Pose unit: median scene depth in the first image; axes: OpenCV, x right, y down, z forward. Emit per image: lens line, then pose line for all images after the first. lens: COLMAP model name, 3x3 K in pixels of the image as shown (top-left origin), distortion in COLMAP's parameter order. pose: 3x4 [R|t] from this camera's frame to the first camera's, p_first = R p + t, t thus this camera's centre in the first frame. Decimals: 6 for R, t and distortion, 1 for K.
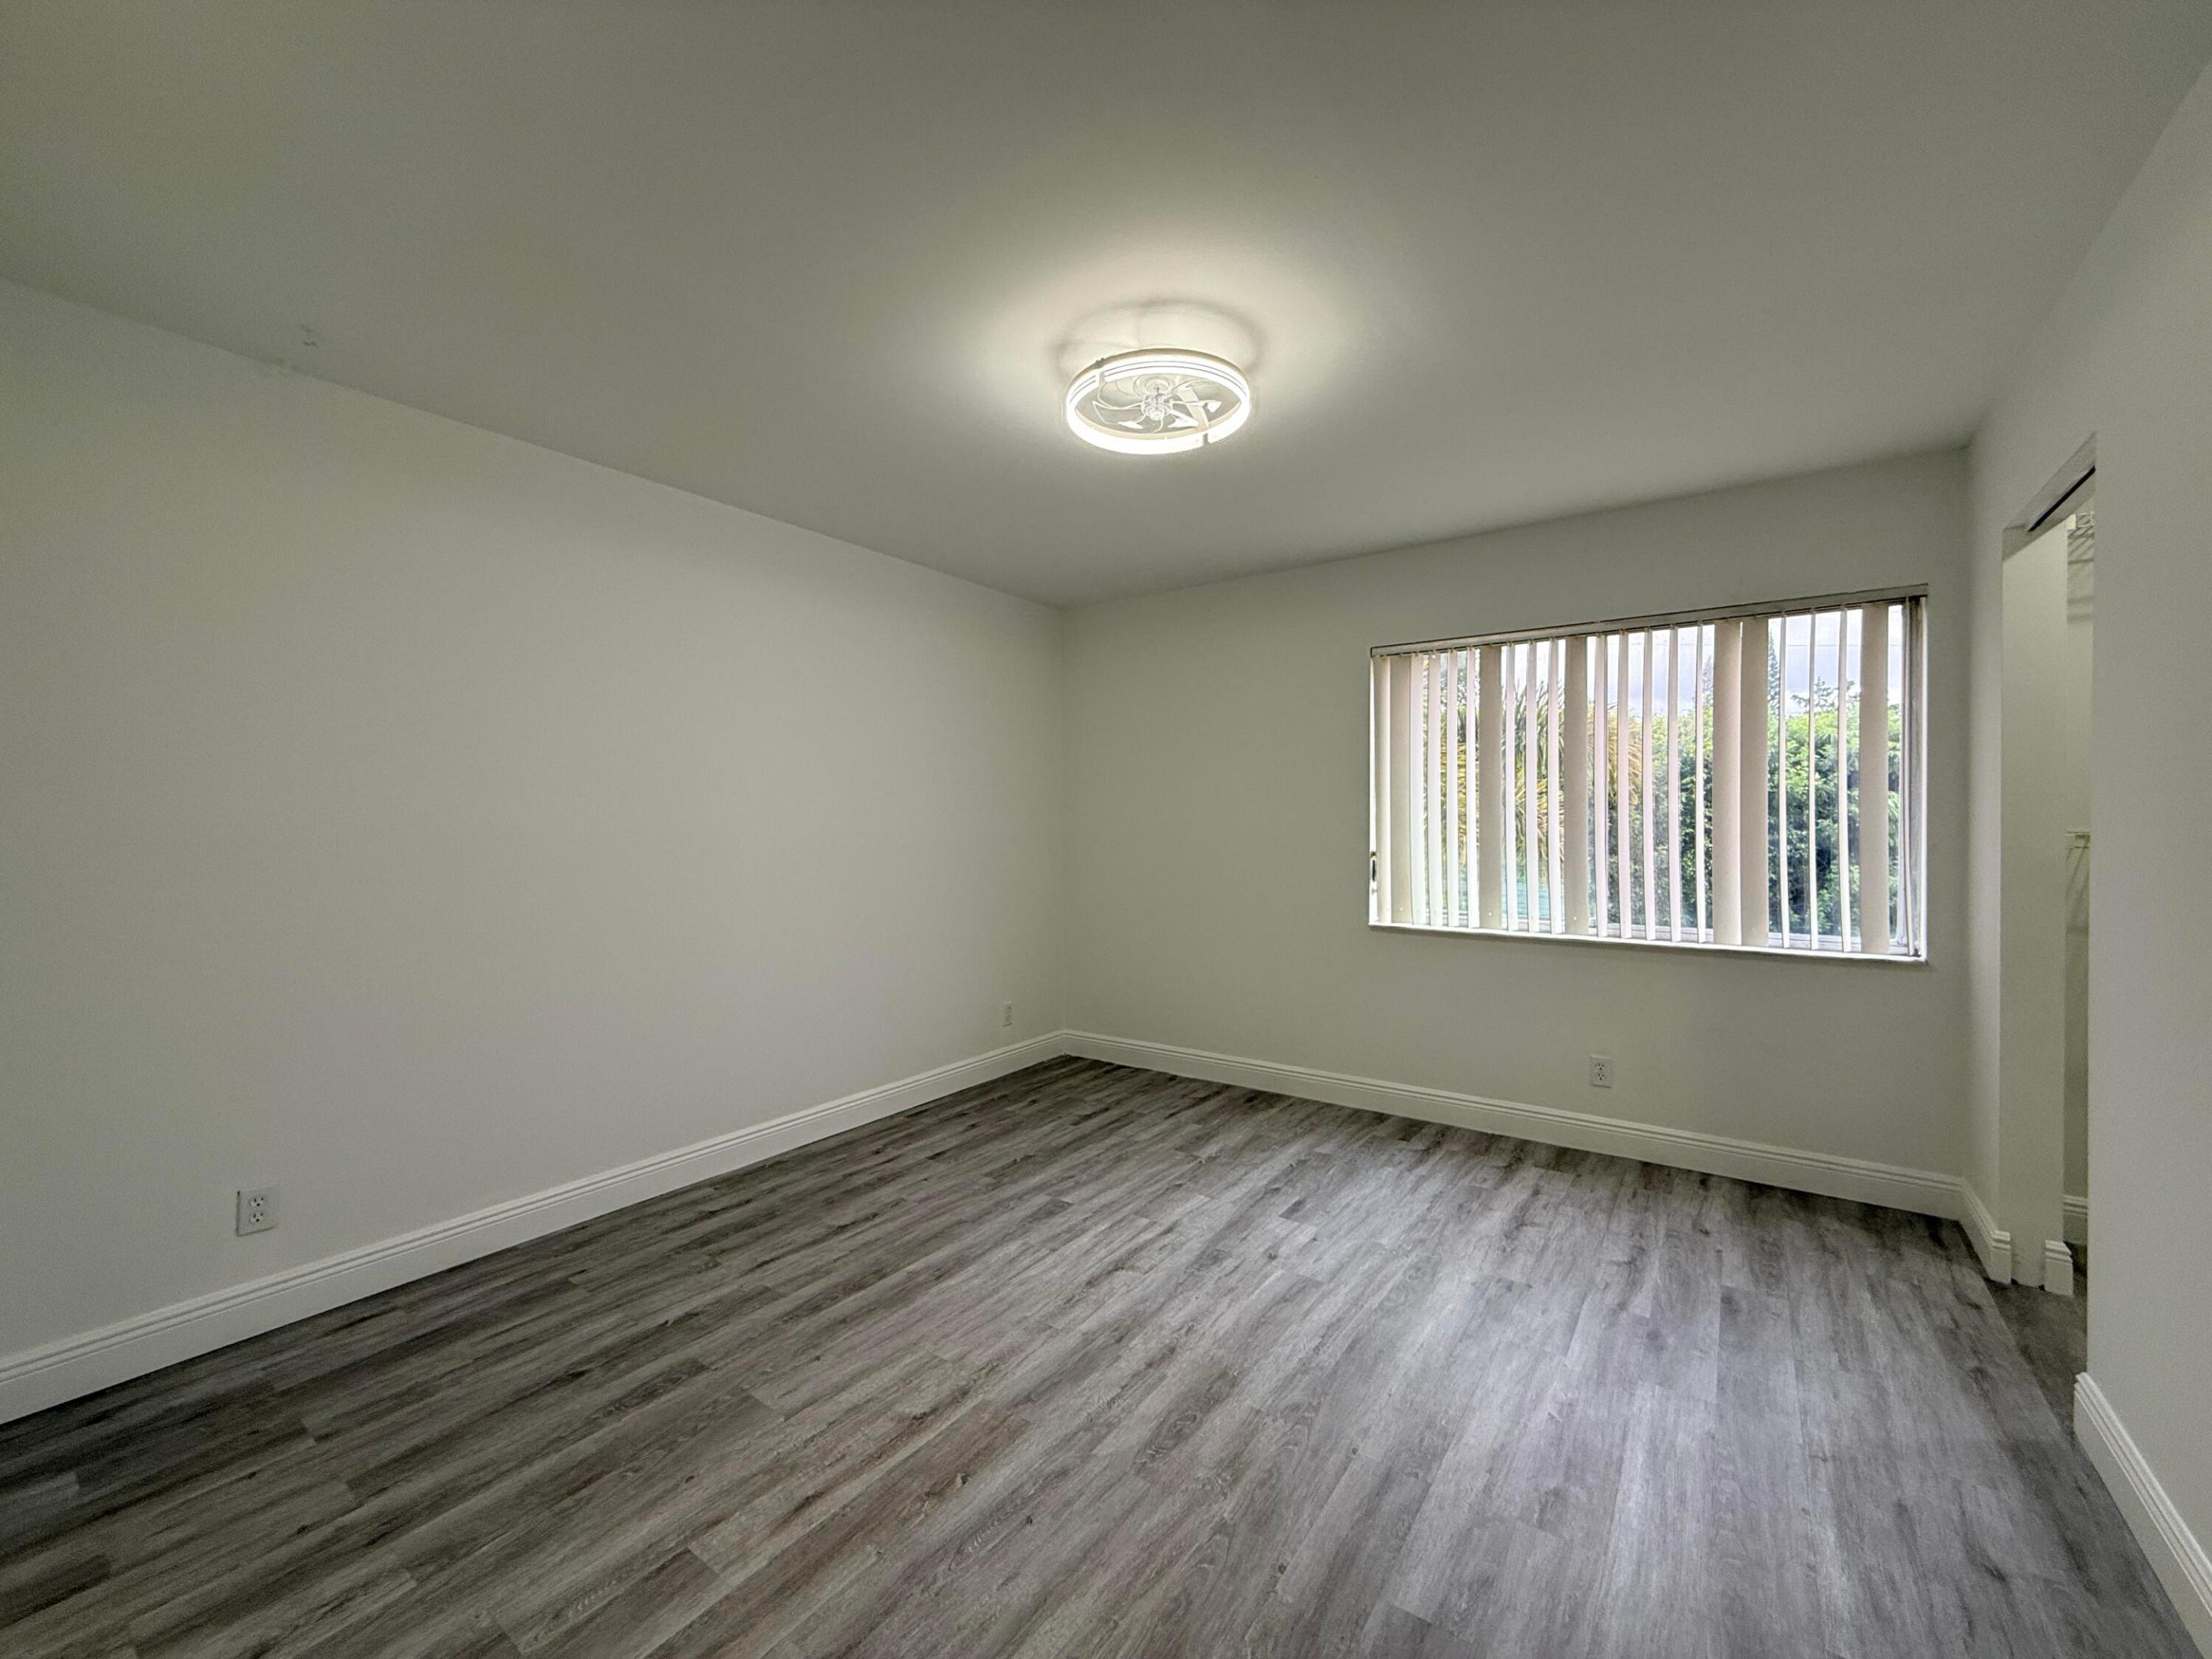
lens RADIAL K [[886.2, 0, 1101.5], [0, 886.2, 827.2], [0, 0, 1]] dist [0.004563, 0.000492]
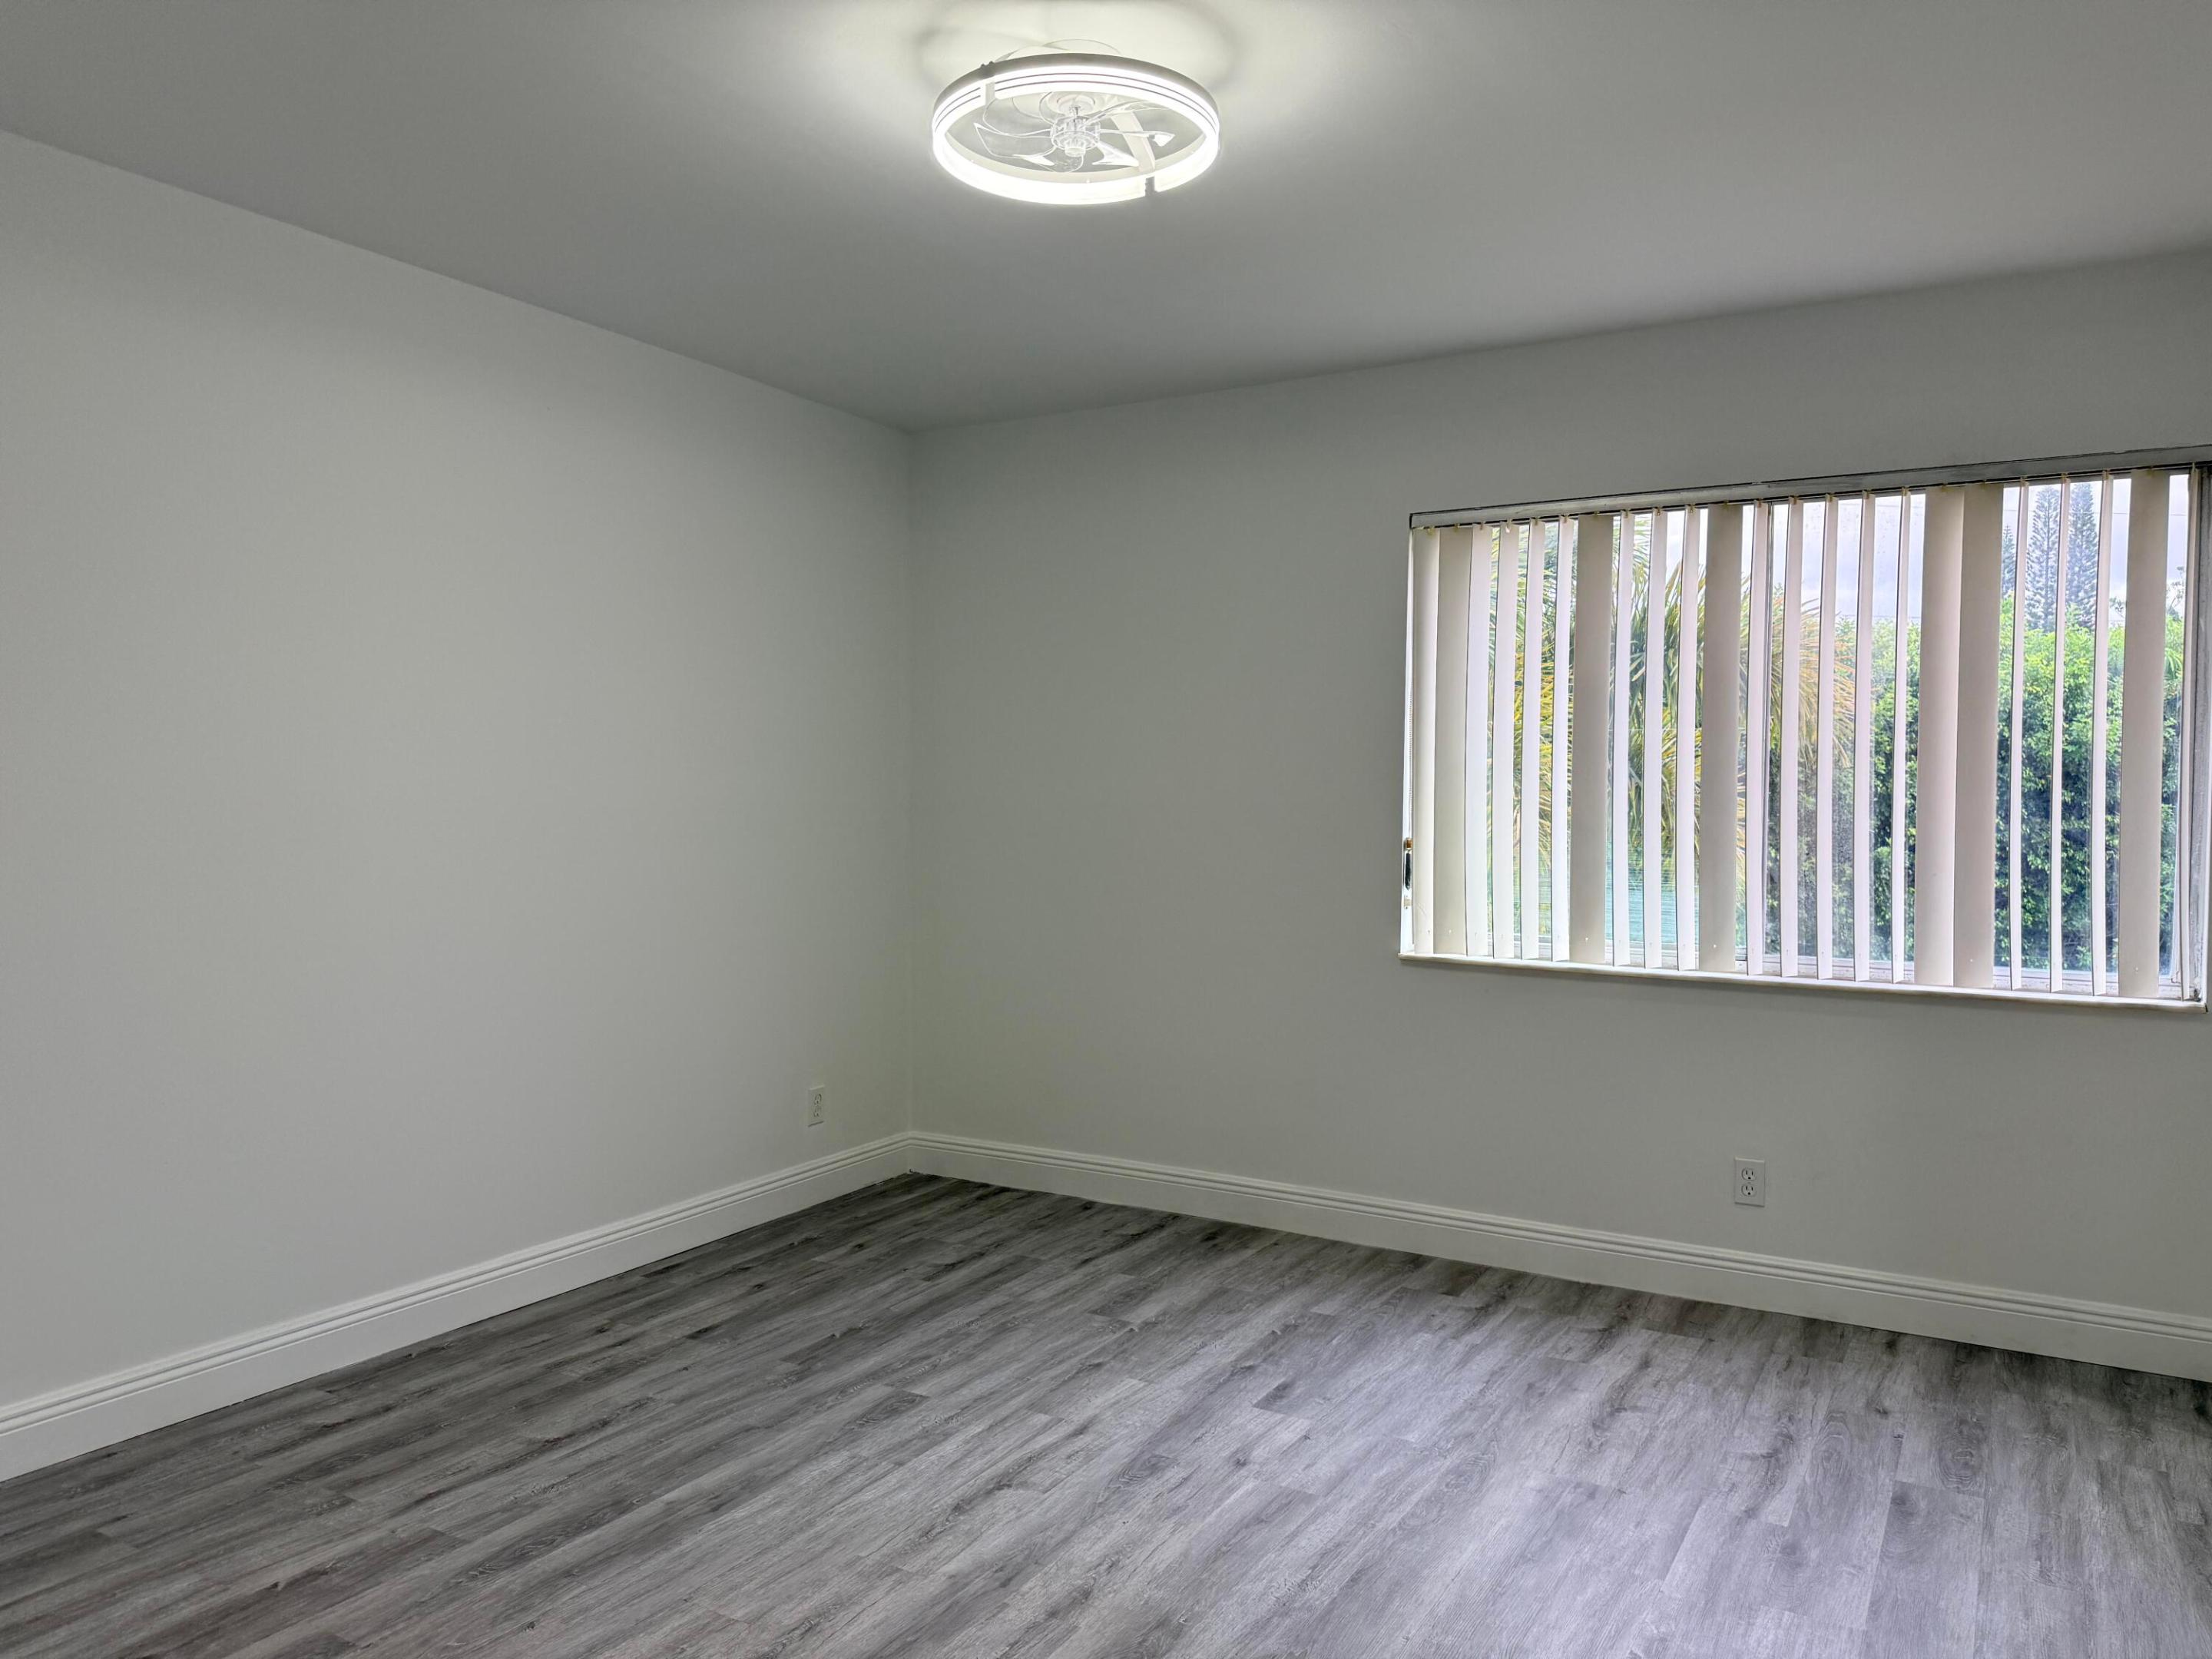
lens RADIAL K [[1555.6, 0, 1106.0], [0, 1555.6, 829.5], [0, 0, 1]] dist [0.048532, -0.053231]
pose [[0.995698, 0.007483, 0.092360, -0.013597], [-0.009231, 0.999786, 0.018514, 0.002347], [-0.092201, -0.019287, 0.995554, -0.113991]]
